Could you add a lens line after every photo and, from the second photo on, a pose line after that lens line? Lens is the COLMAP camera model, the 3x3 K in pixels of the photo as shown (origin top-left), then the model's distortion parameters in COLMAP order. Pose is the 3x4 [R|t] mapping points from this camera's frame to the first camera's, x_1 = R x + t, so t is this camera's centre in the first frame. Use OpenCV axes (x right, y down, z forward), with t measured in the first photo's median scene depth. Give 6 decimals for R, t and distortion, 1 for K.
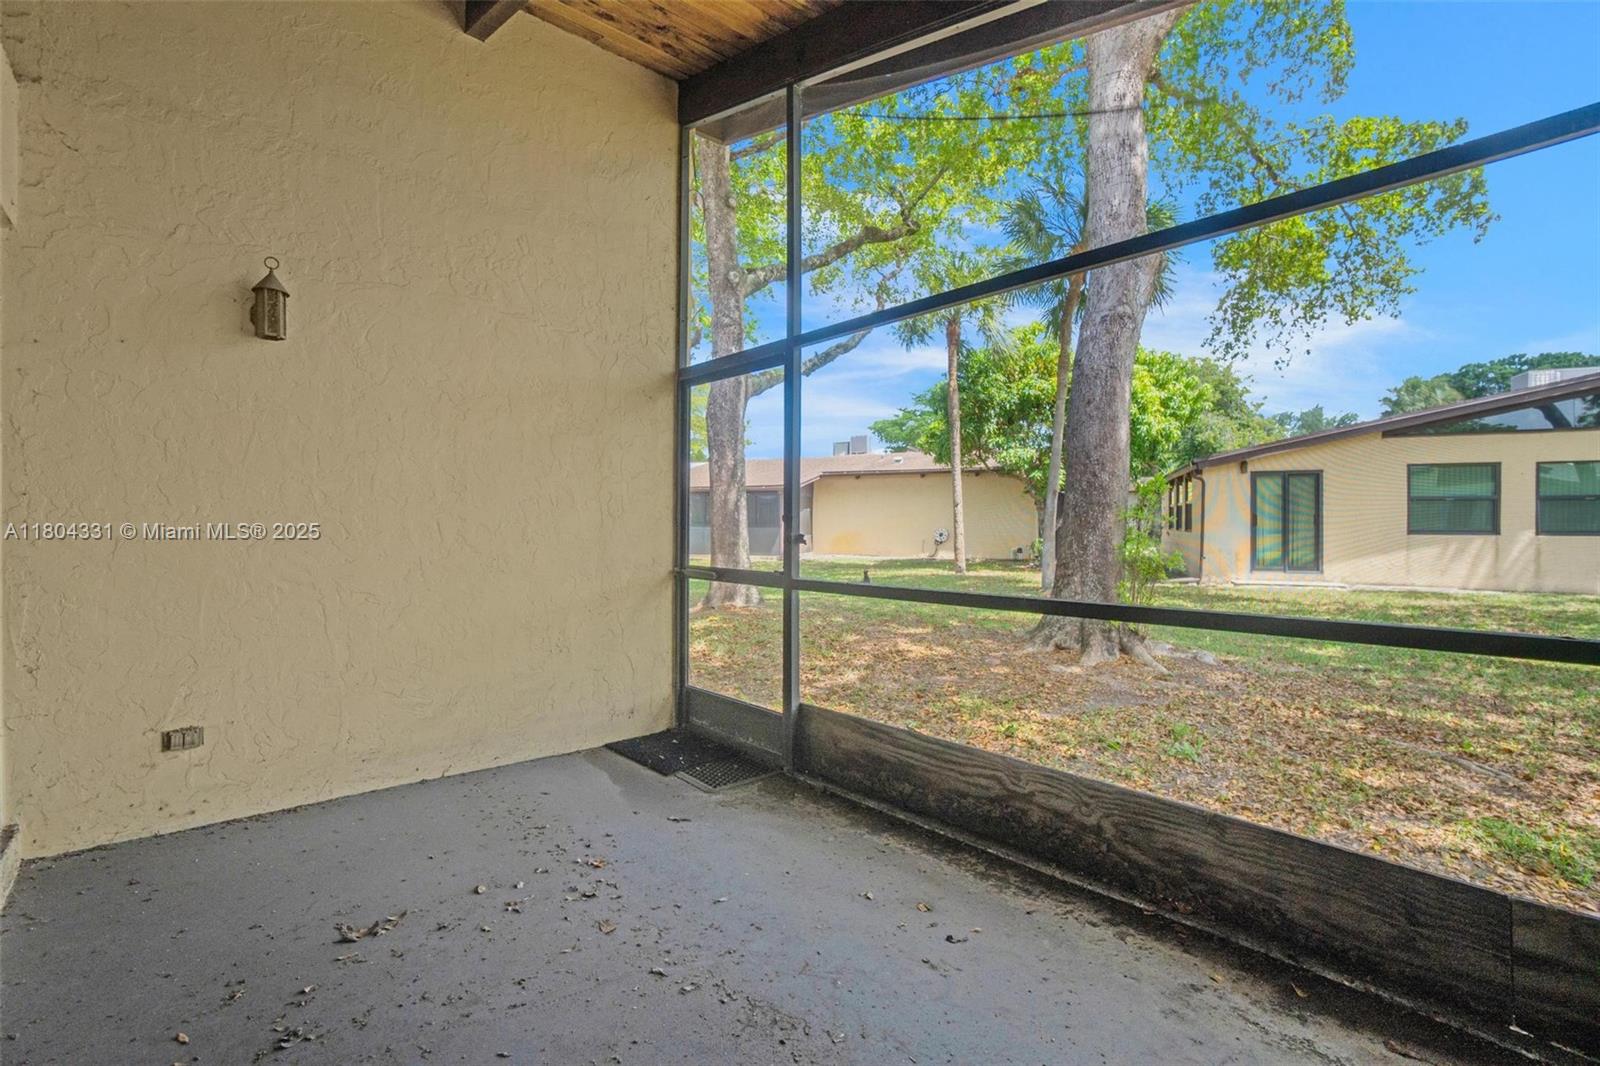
lens RADIAL K [[709.2, 0, 787.1], [0, 709.2, 522.4], [0, 0, 1]] dist [-0.067954, 0.024463]
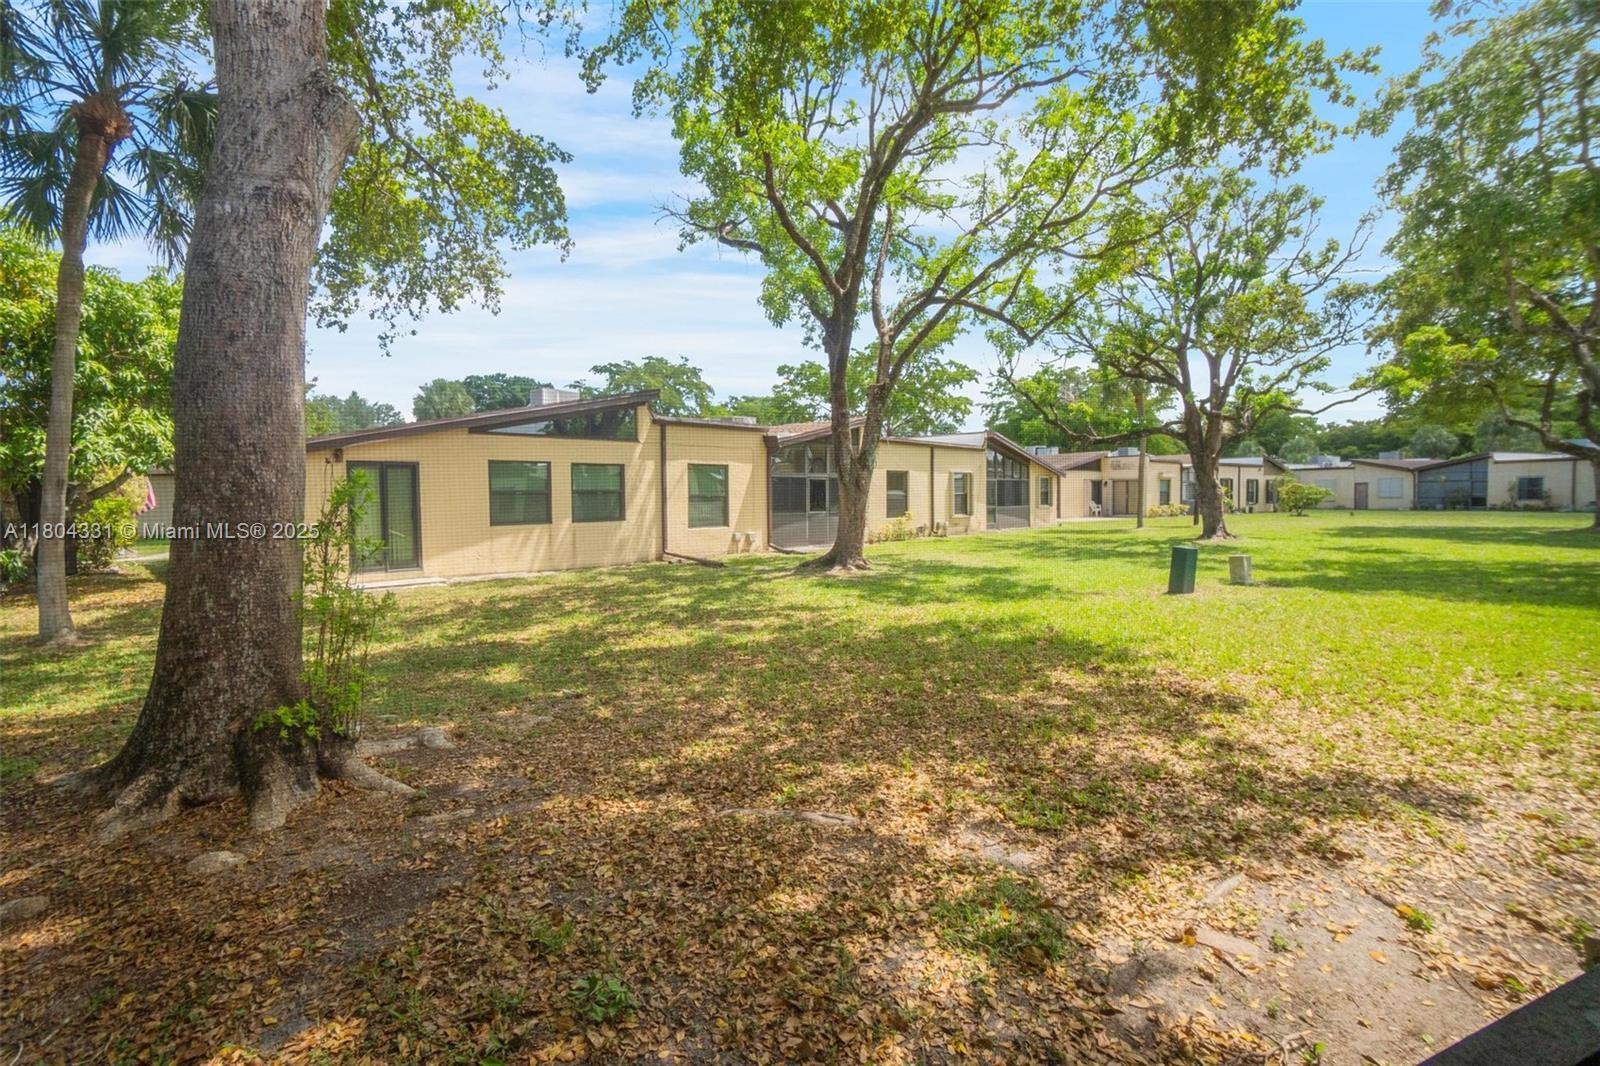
lens RADIAL K [[709.2, 0, 787.1], [0, 709.2, 522.4], [0, 0, 1]] dist [-0.067954, 0.024463]
pose [[0.338853, -0.035895, 0.940154, 0.033851], [0.014037, 0.999354, 0.033096, -0.018076], [-0.940734, 0.001982, 0.339138, 0.191611]]
